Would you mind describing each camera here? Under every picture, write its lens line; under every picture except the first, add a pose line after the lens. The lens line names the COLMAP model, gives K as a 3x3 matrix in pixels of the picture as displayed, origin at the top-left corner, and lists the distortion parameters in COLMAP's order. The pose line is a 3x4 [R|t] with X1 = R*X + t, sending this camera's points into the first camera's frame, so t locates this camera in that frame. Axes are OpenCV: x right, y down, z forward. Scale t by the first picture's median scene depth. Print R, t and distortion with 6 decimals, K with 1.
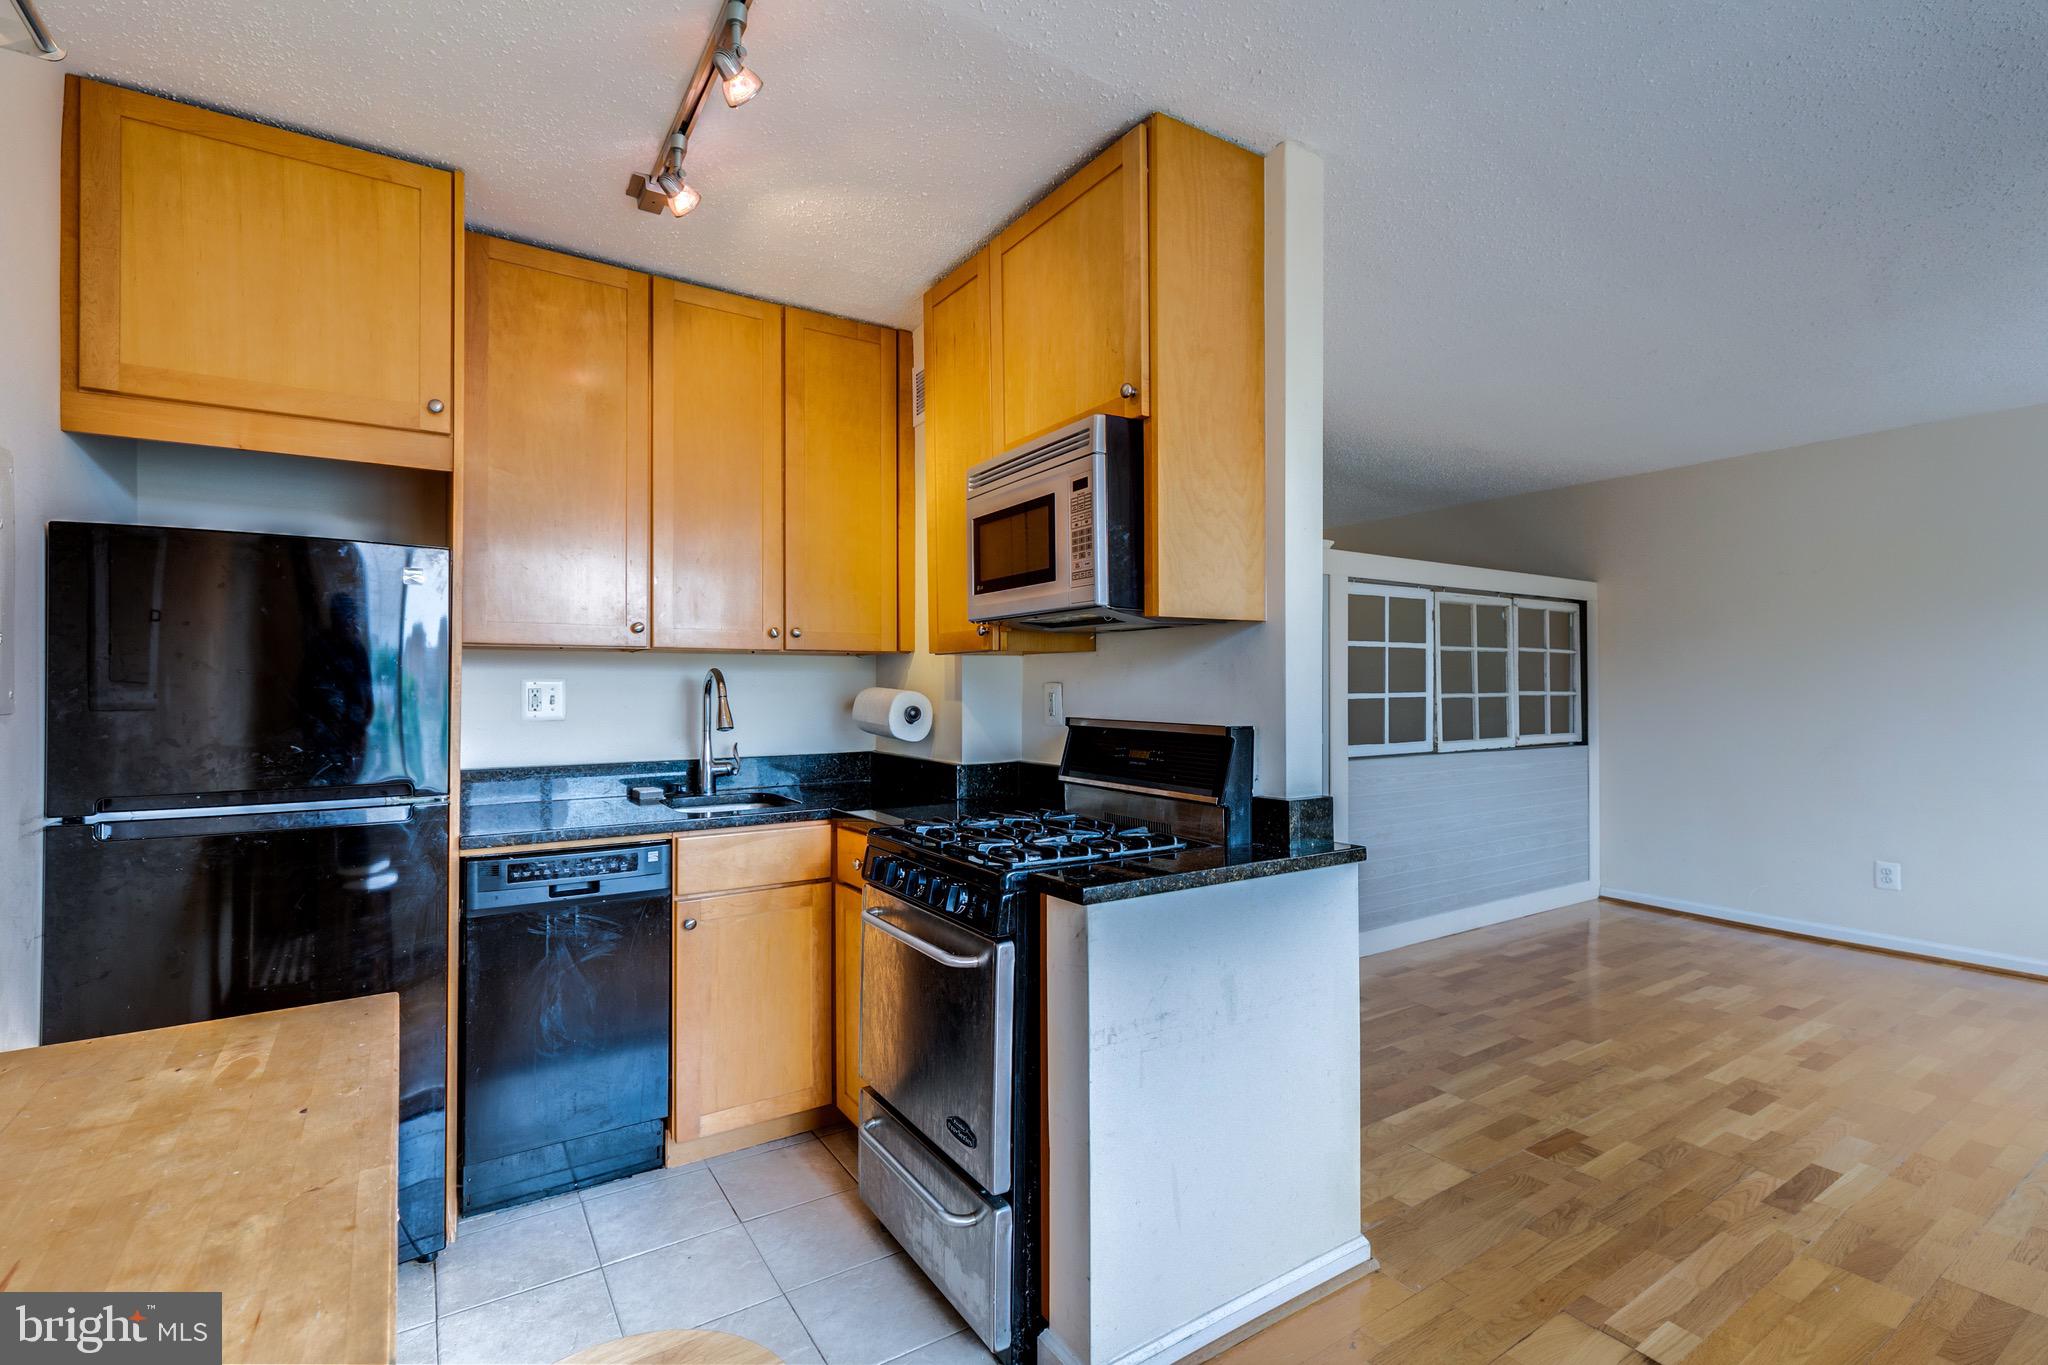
lens RADIAL K [[924.9, 0, 1016.3], [0, 924.9, 672.8], [0, 0, 1]] dist [0.000340, 0.001455]
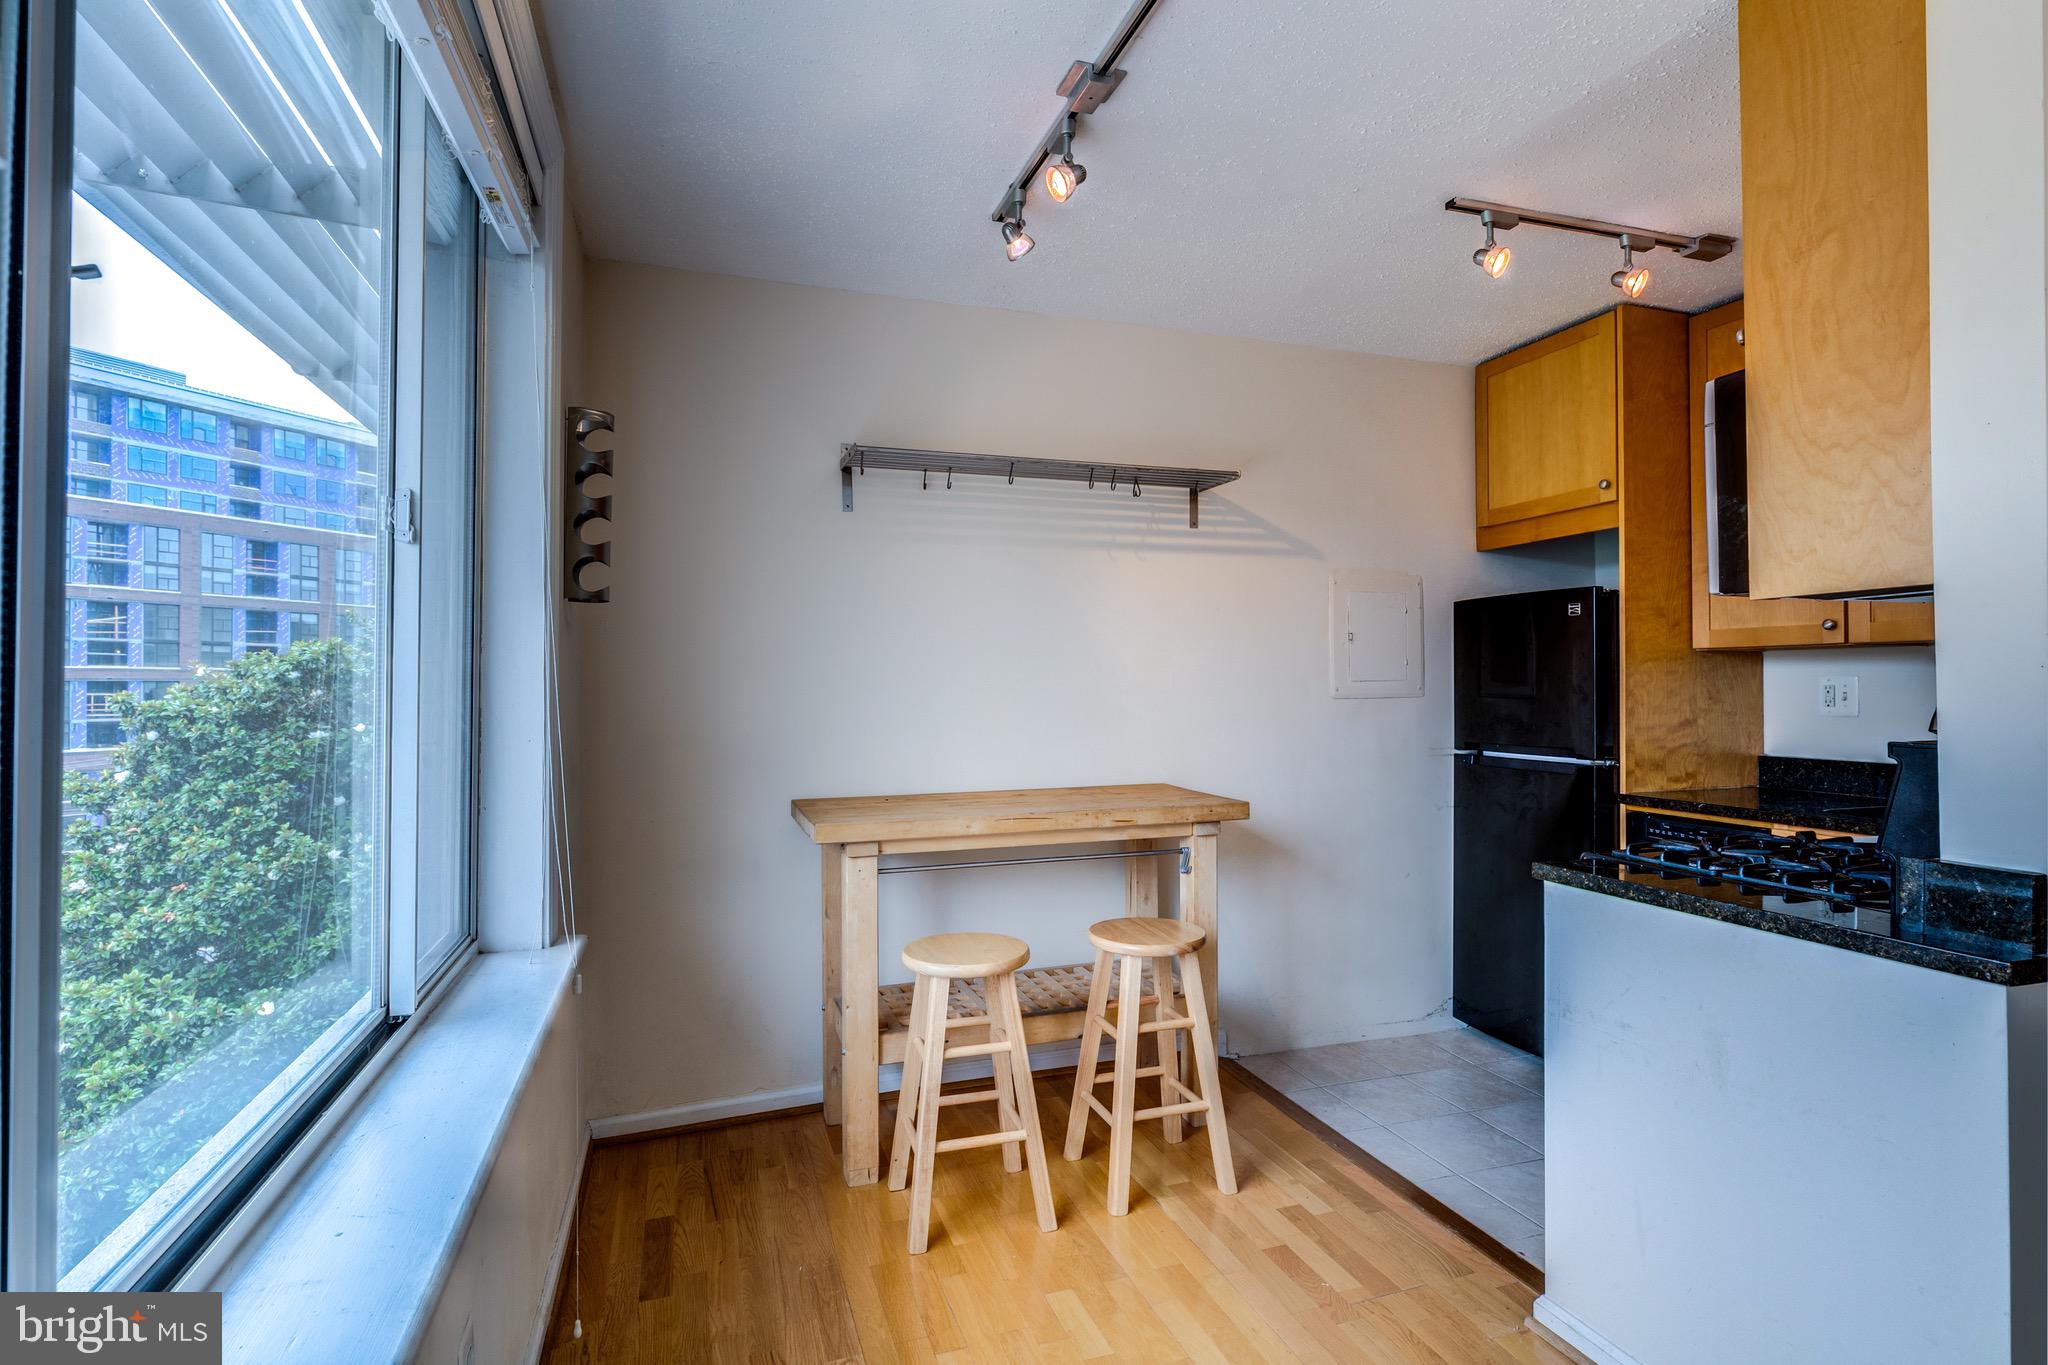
lens RADIAL K [[1019.3, 0, 1033.8], [0, 1019.3, 679.9], [0, 0, 1]] dist [-0.003347, -0.000523]
pose [[-0.250227, -0.003503, -0.968181, 0.835440], [0.016896, 0.999825, -0.007984, 0.005190], [0.968040, -0.018356, -0.250125, 0.418392]]
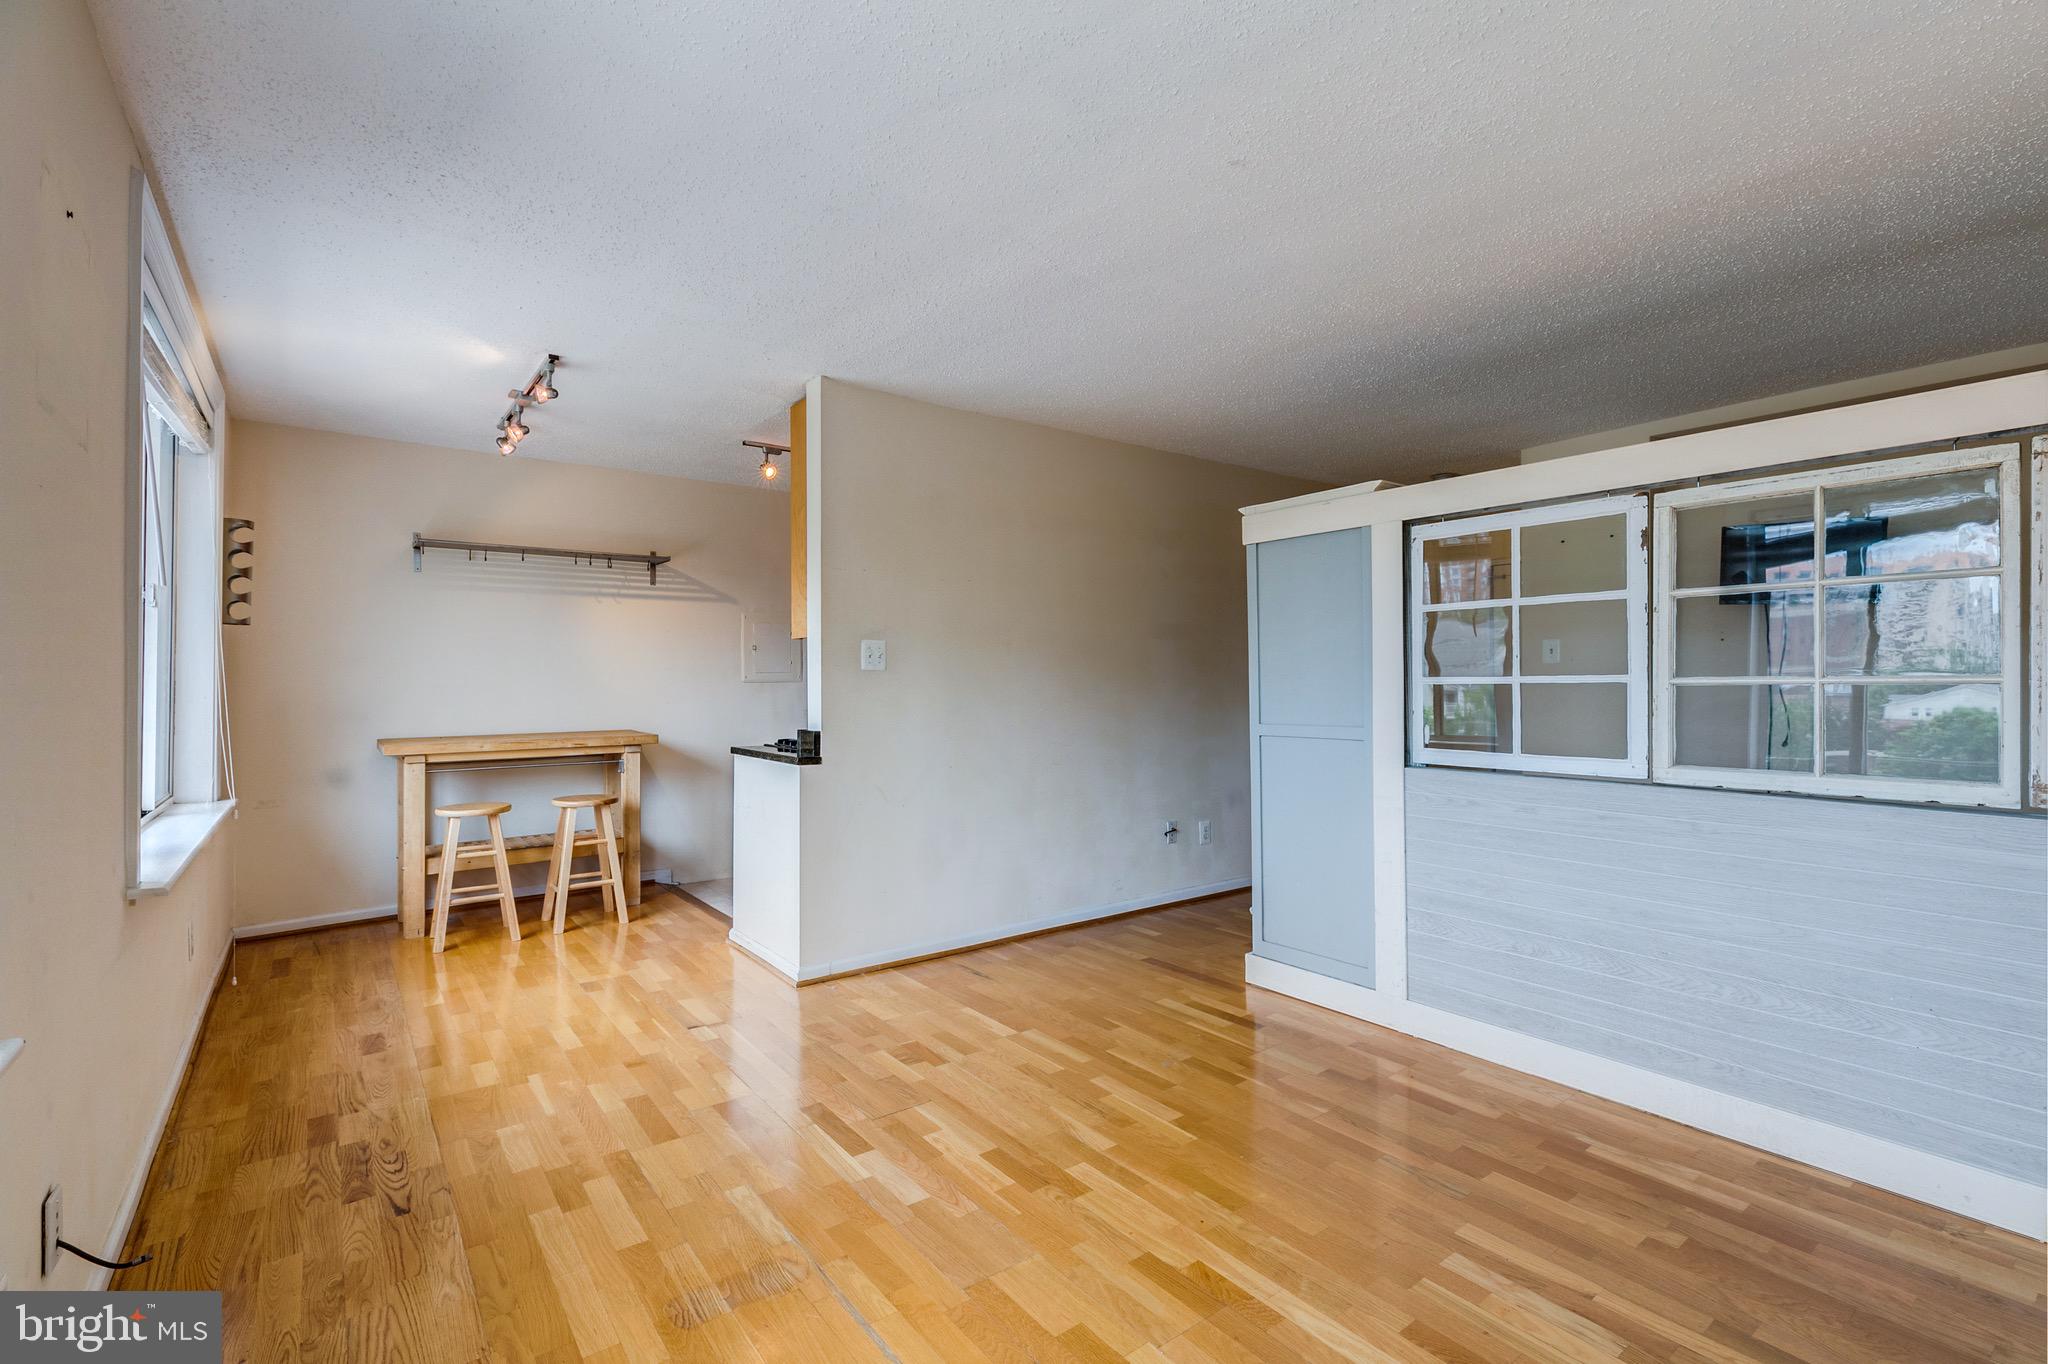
lens RADIAL K [[924.9, 0, 1038.3], [0, 924.9, 680.5], [0, 0, 1]] dist [0.000340, 0.001455]
pose [[0.076740, -0.001287, -0.997050, 1.645629], [0.015040, 0.999887, -0.000133, 0.031690], [0.996938, -0.014985, 0.076751, 0.982739]]
